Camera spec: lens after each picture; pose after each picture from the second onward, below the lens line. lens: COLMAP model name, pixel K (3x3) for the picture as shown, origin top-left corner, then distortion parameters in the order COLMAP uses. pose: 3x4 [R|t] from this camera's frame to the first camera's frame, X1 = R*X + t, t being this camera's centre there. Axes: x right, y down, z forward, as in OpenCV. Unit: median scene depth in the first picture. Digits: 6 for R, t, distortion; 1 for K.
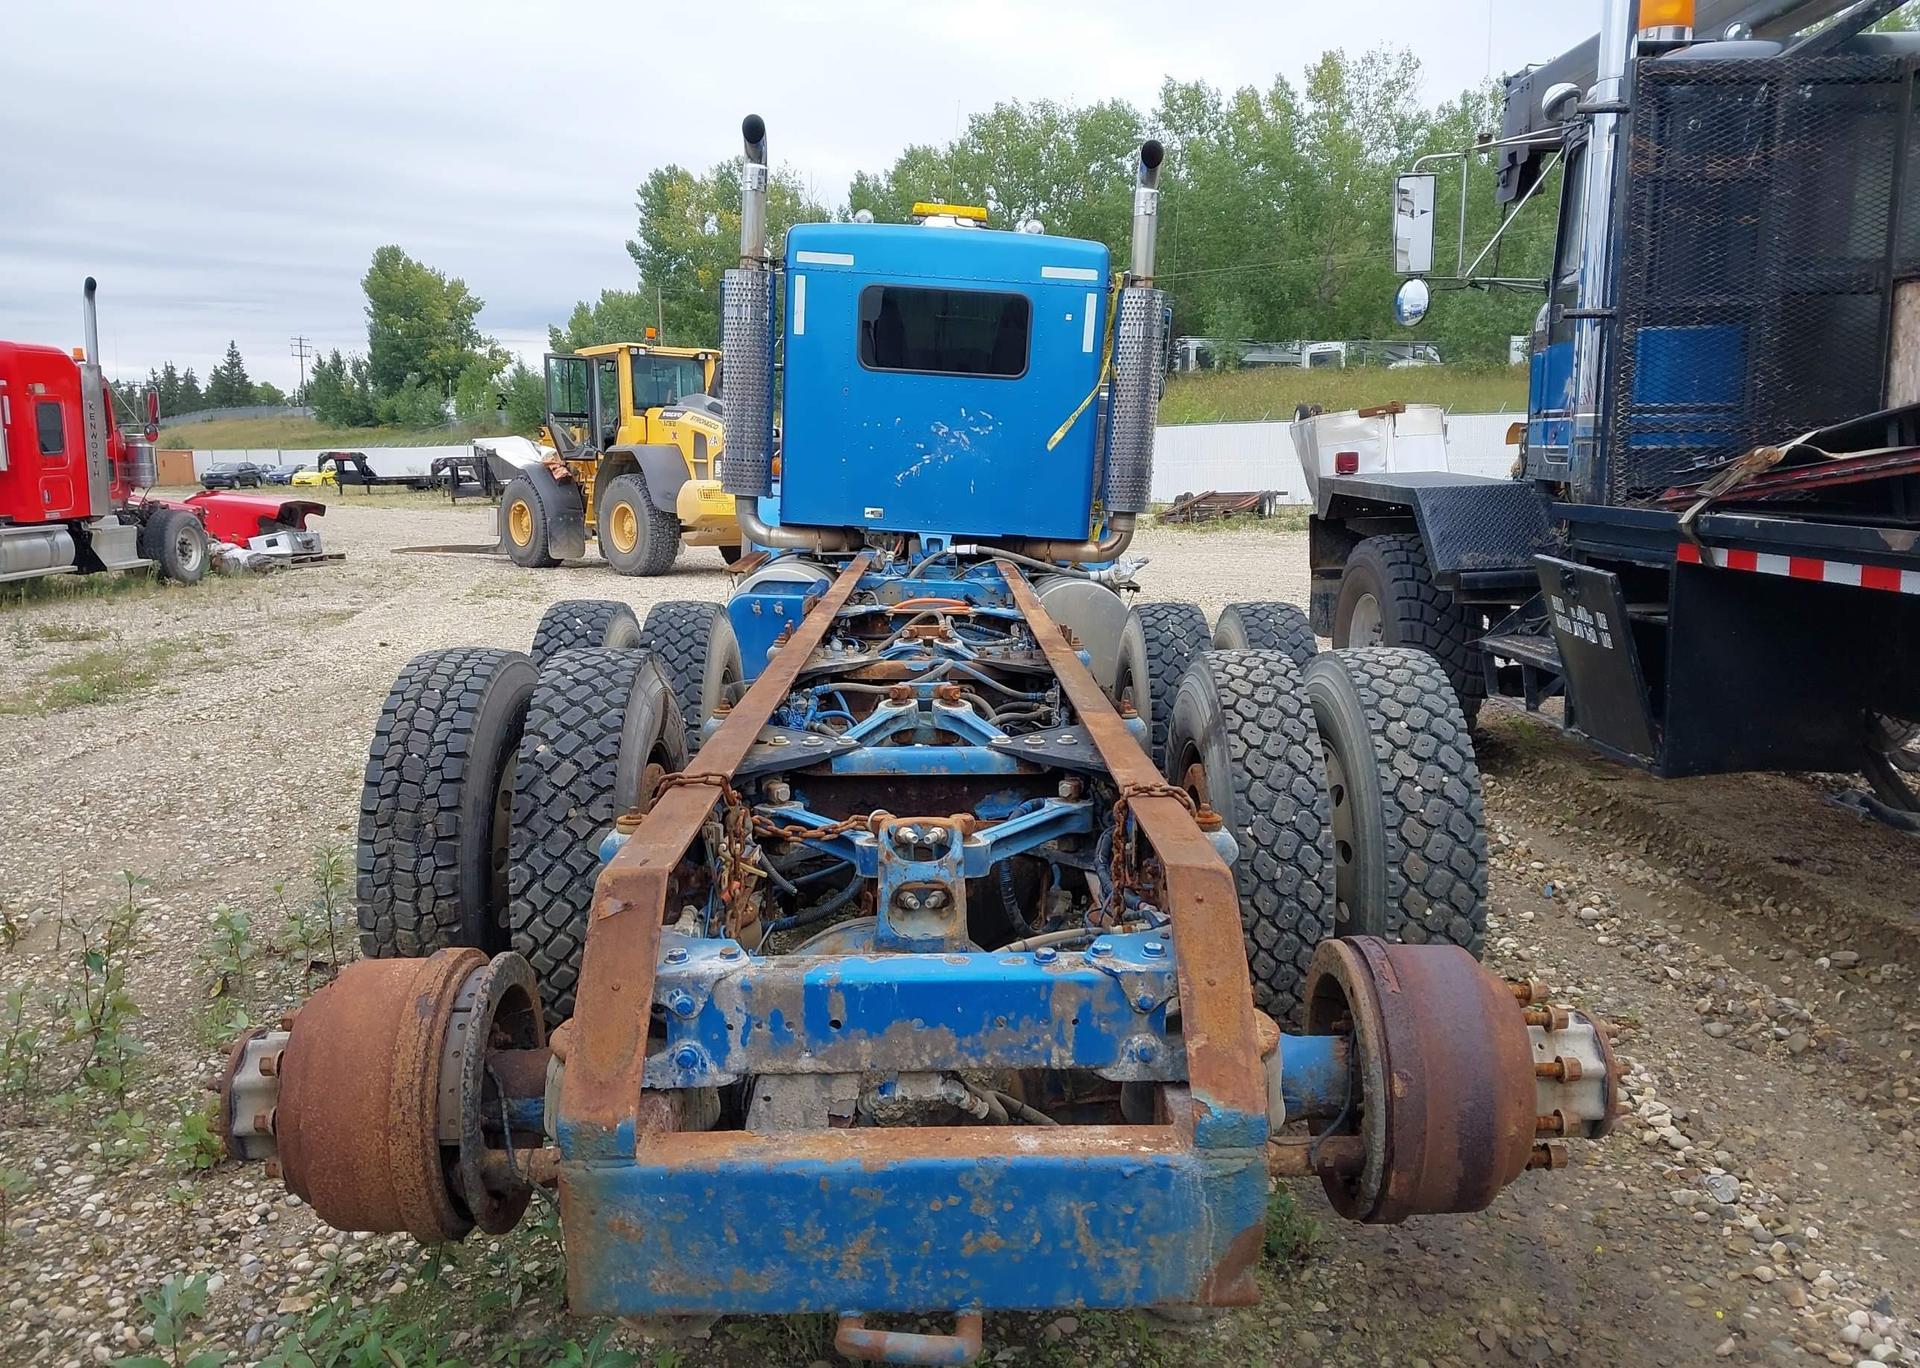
lens RADIAL K [[1623.6, 0, 960.0], [0, 1623.6, 684.0], [0, 0, 1]] dist [0.007605, -0.011311]
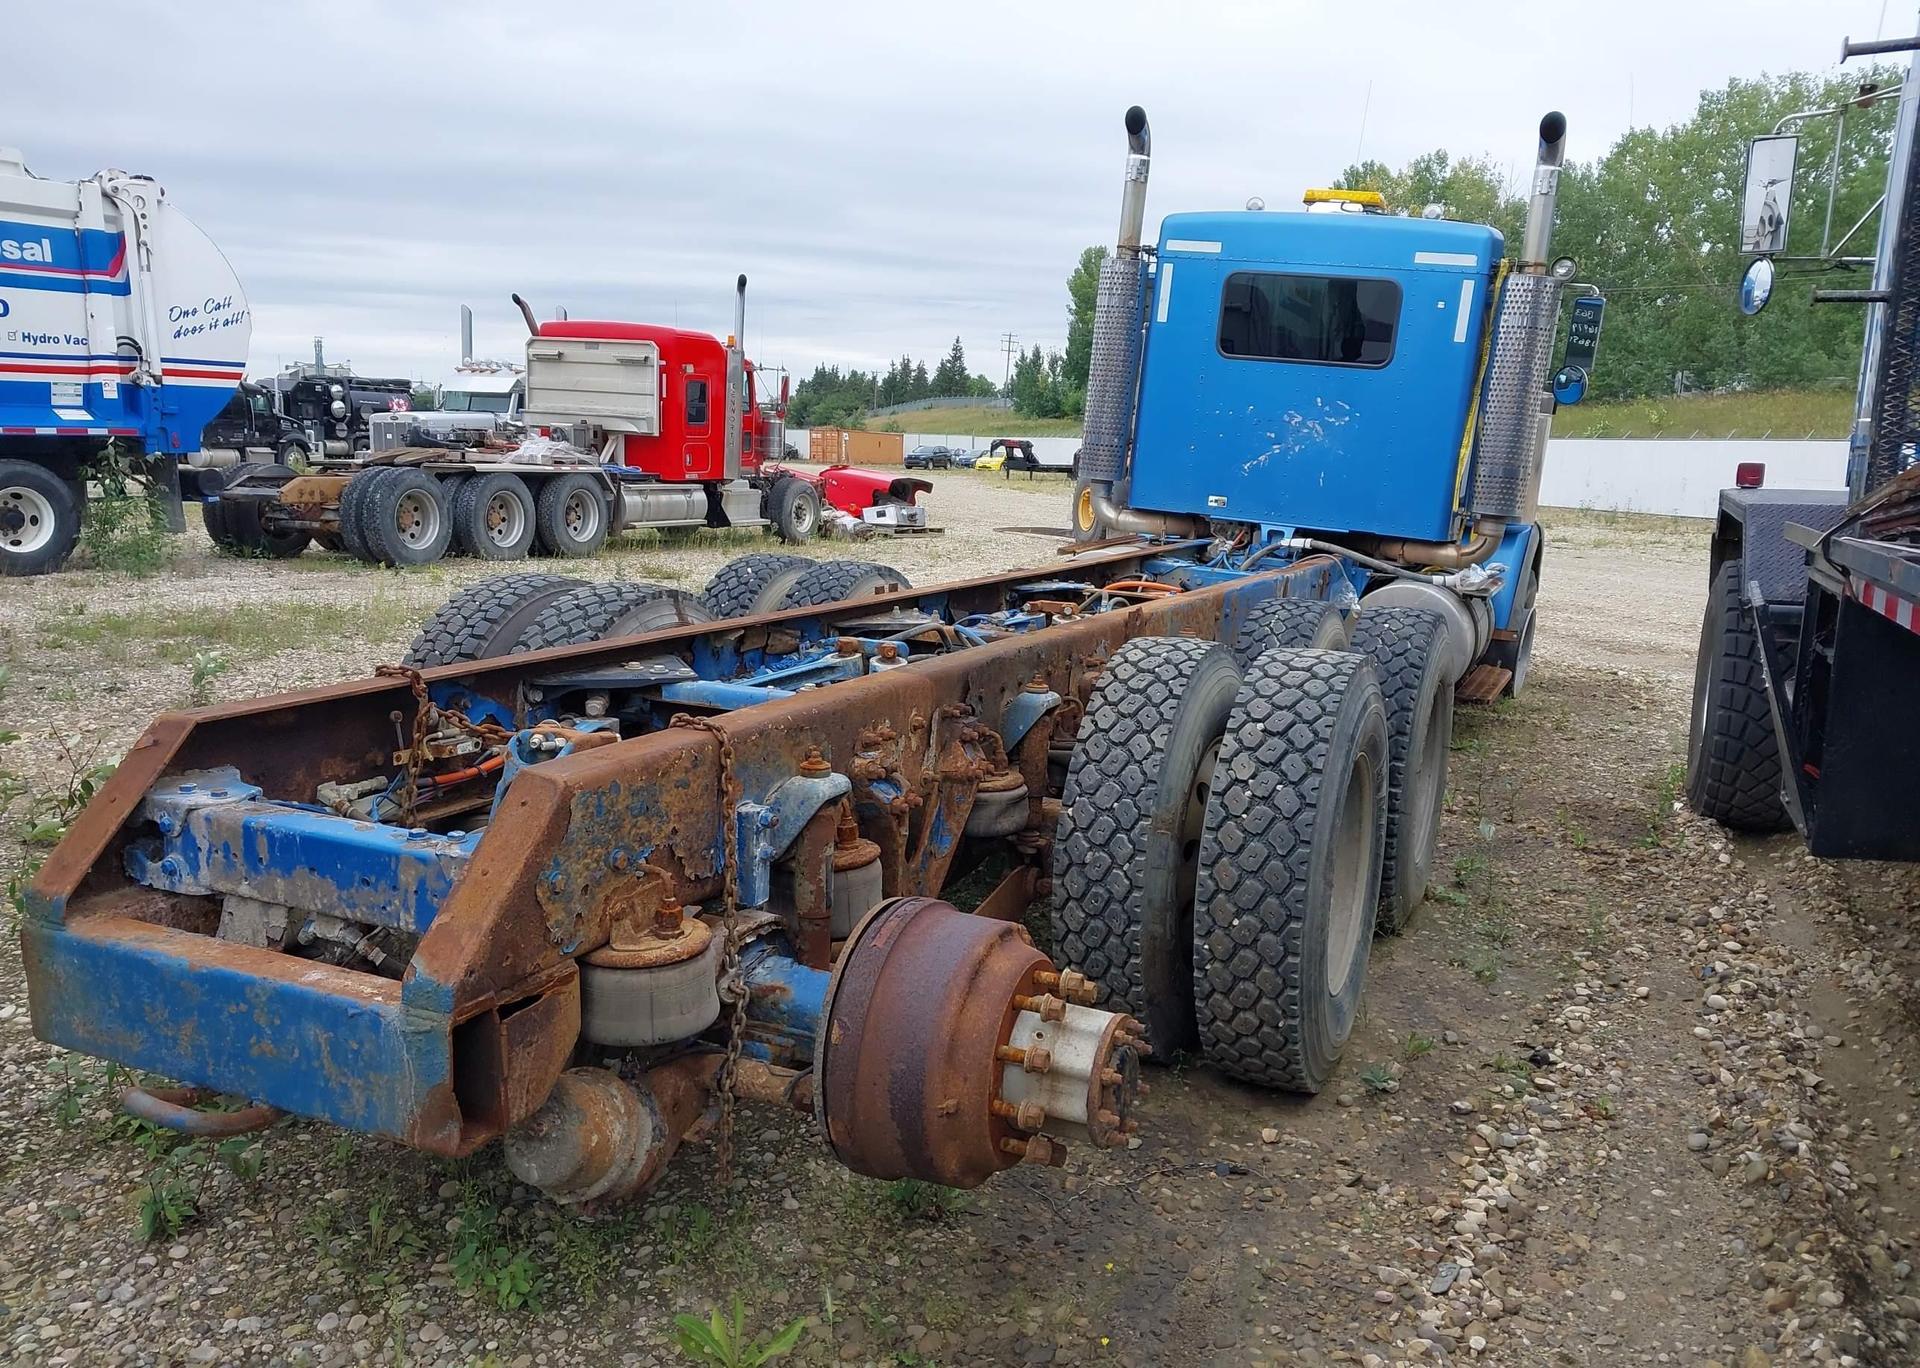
lens RADIAL K [[1623.6, 0, 960.0], [0, 1623.6, 684.0], [0, 0, 1]] dist [0.007605, -0.011311]
pose [[0.892392, 0.104580, -0.438976, 0.256221], [-0.103827, 0.994261, 0.025801, -0.002644], [0.439155, 0.022553, 0.898128, 0.035636]]
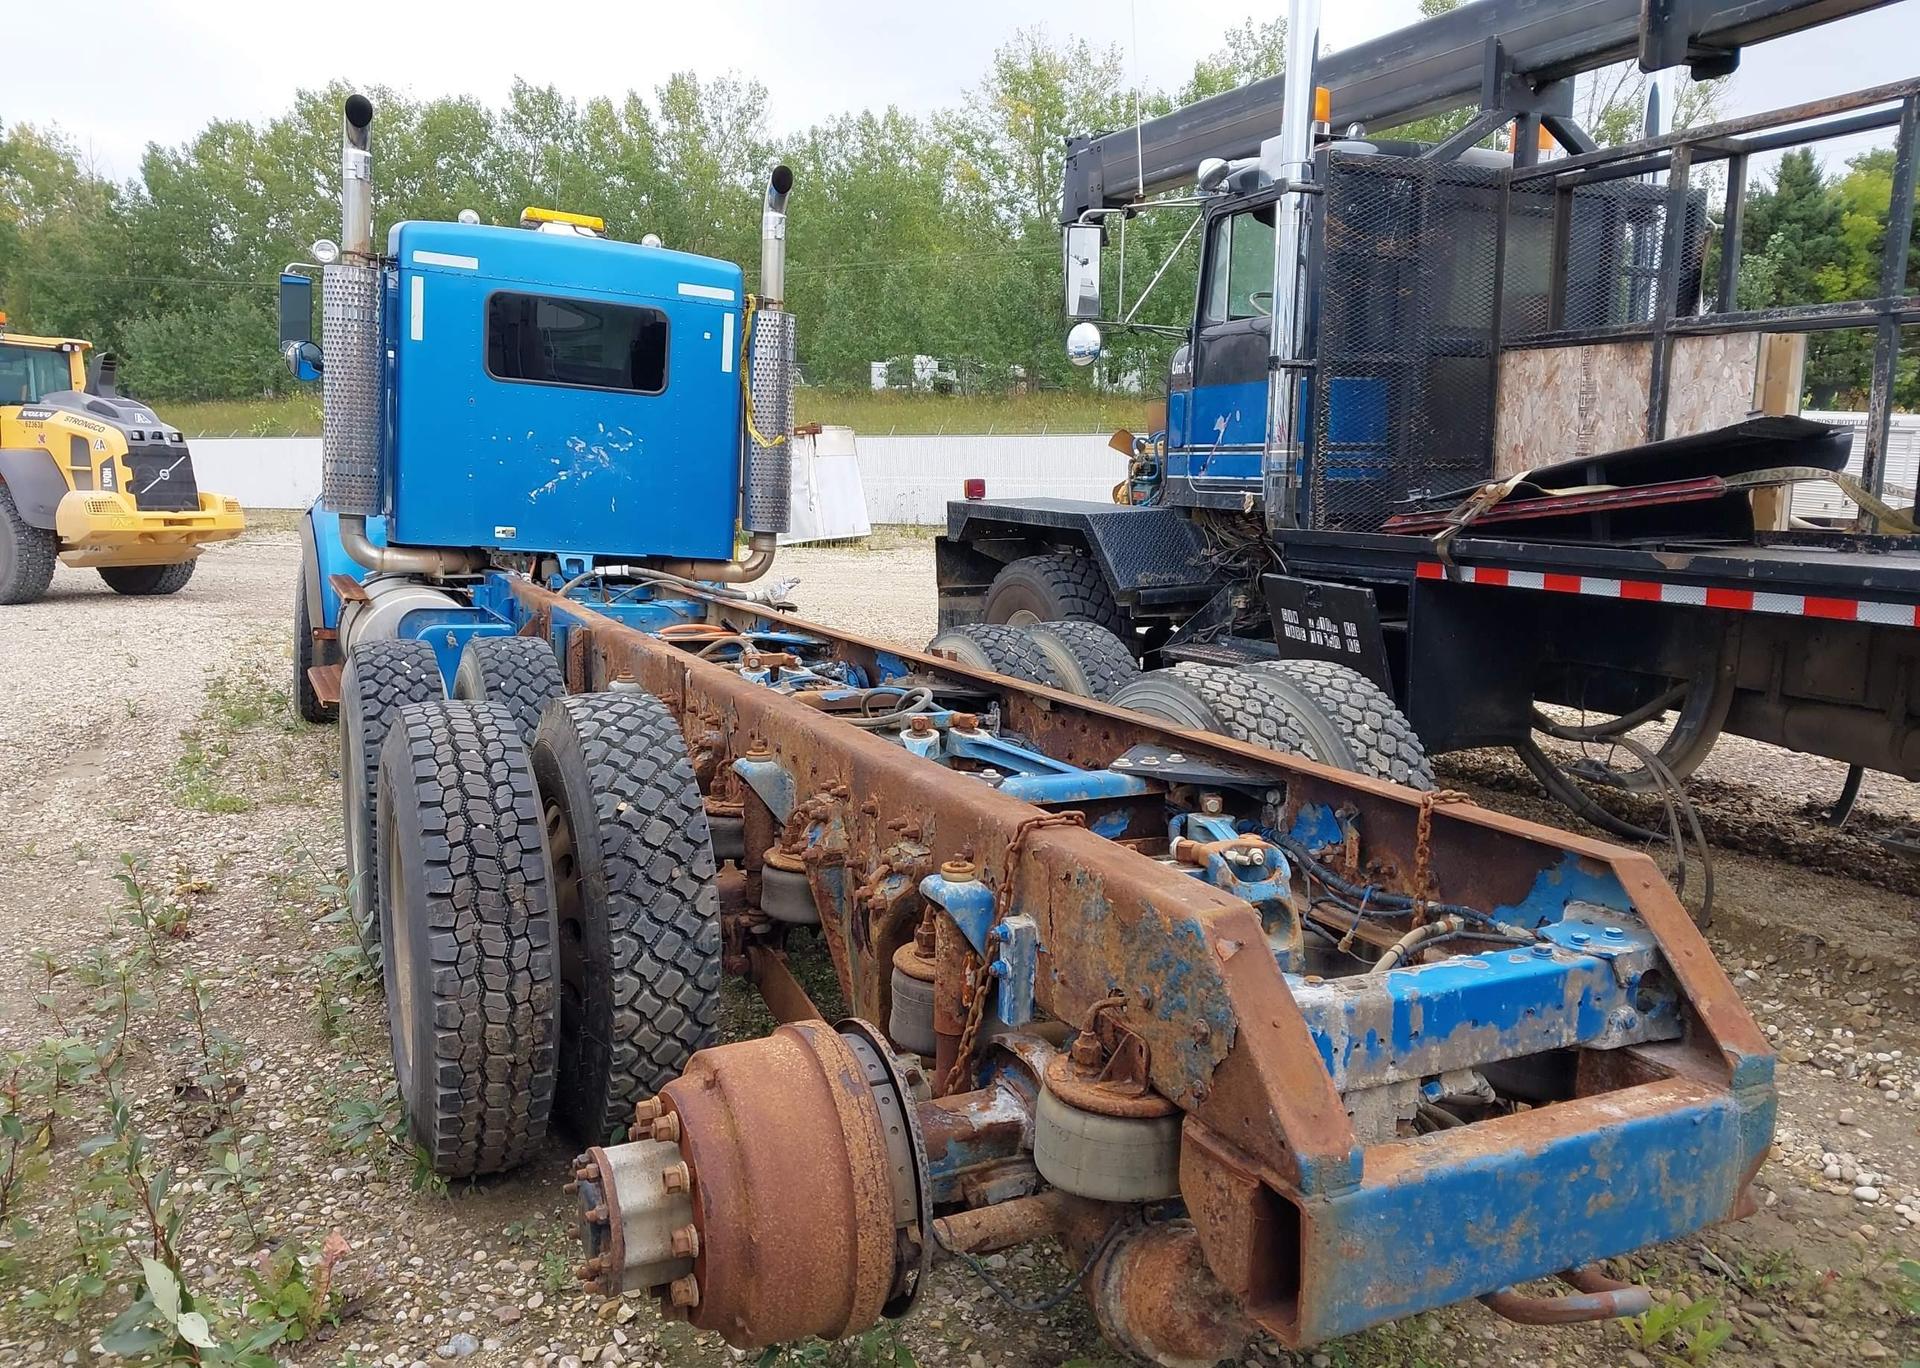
lens RADIAL K [[1600.9, 0, 983.1], [0, 1600.9, 688.7], [0, 0, 1]] dist [0.039338, -0.120721]
pose [[0.899196, -0.047016, 0.435013, -0.220149], [0.047137, 0.998833, 0.010520, -0.012677], [-0.435000, 0.011046, 0.900363, 0.044880]]
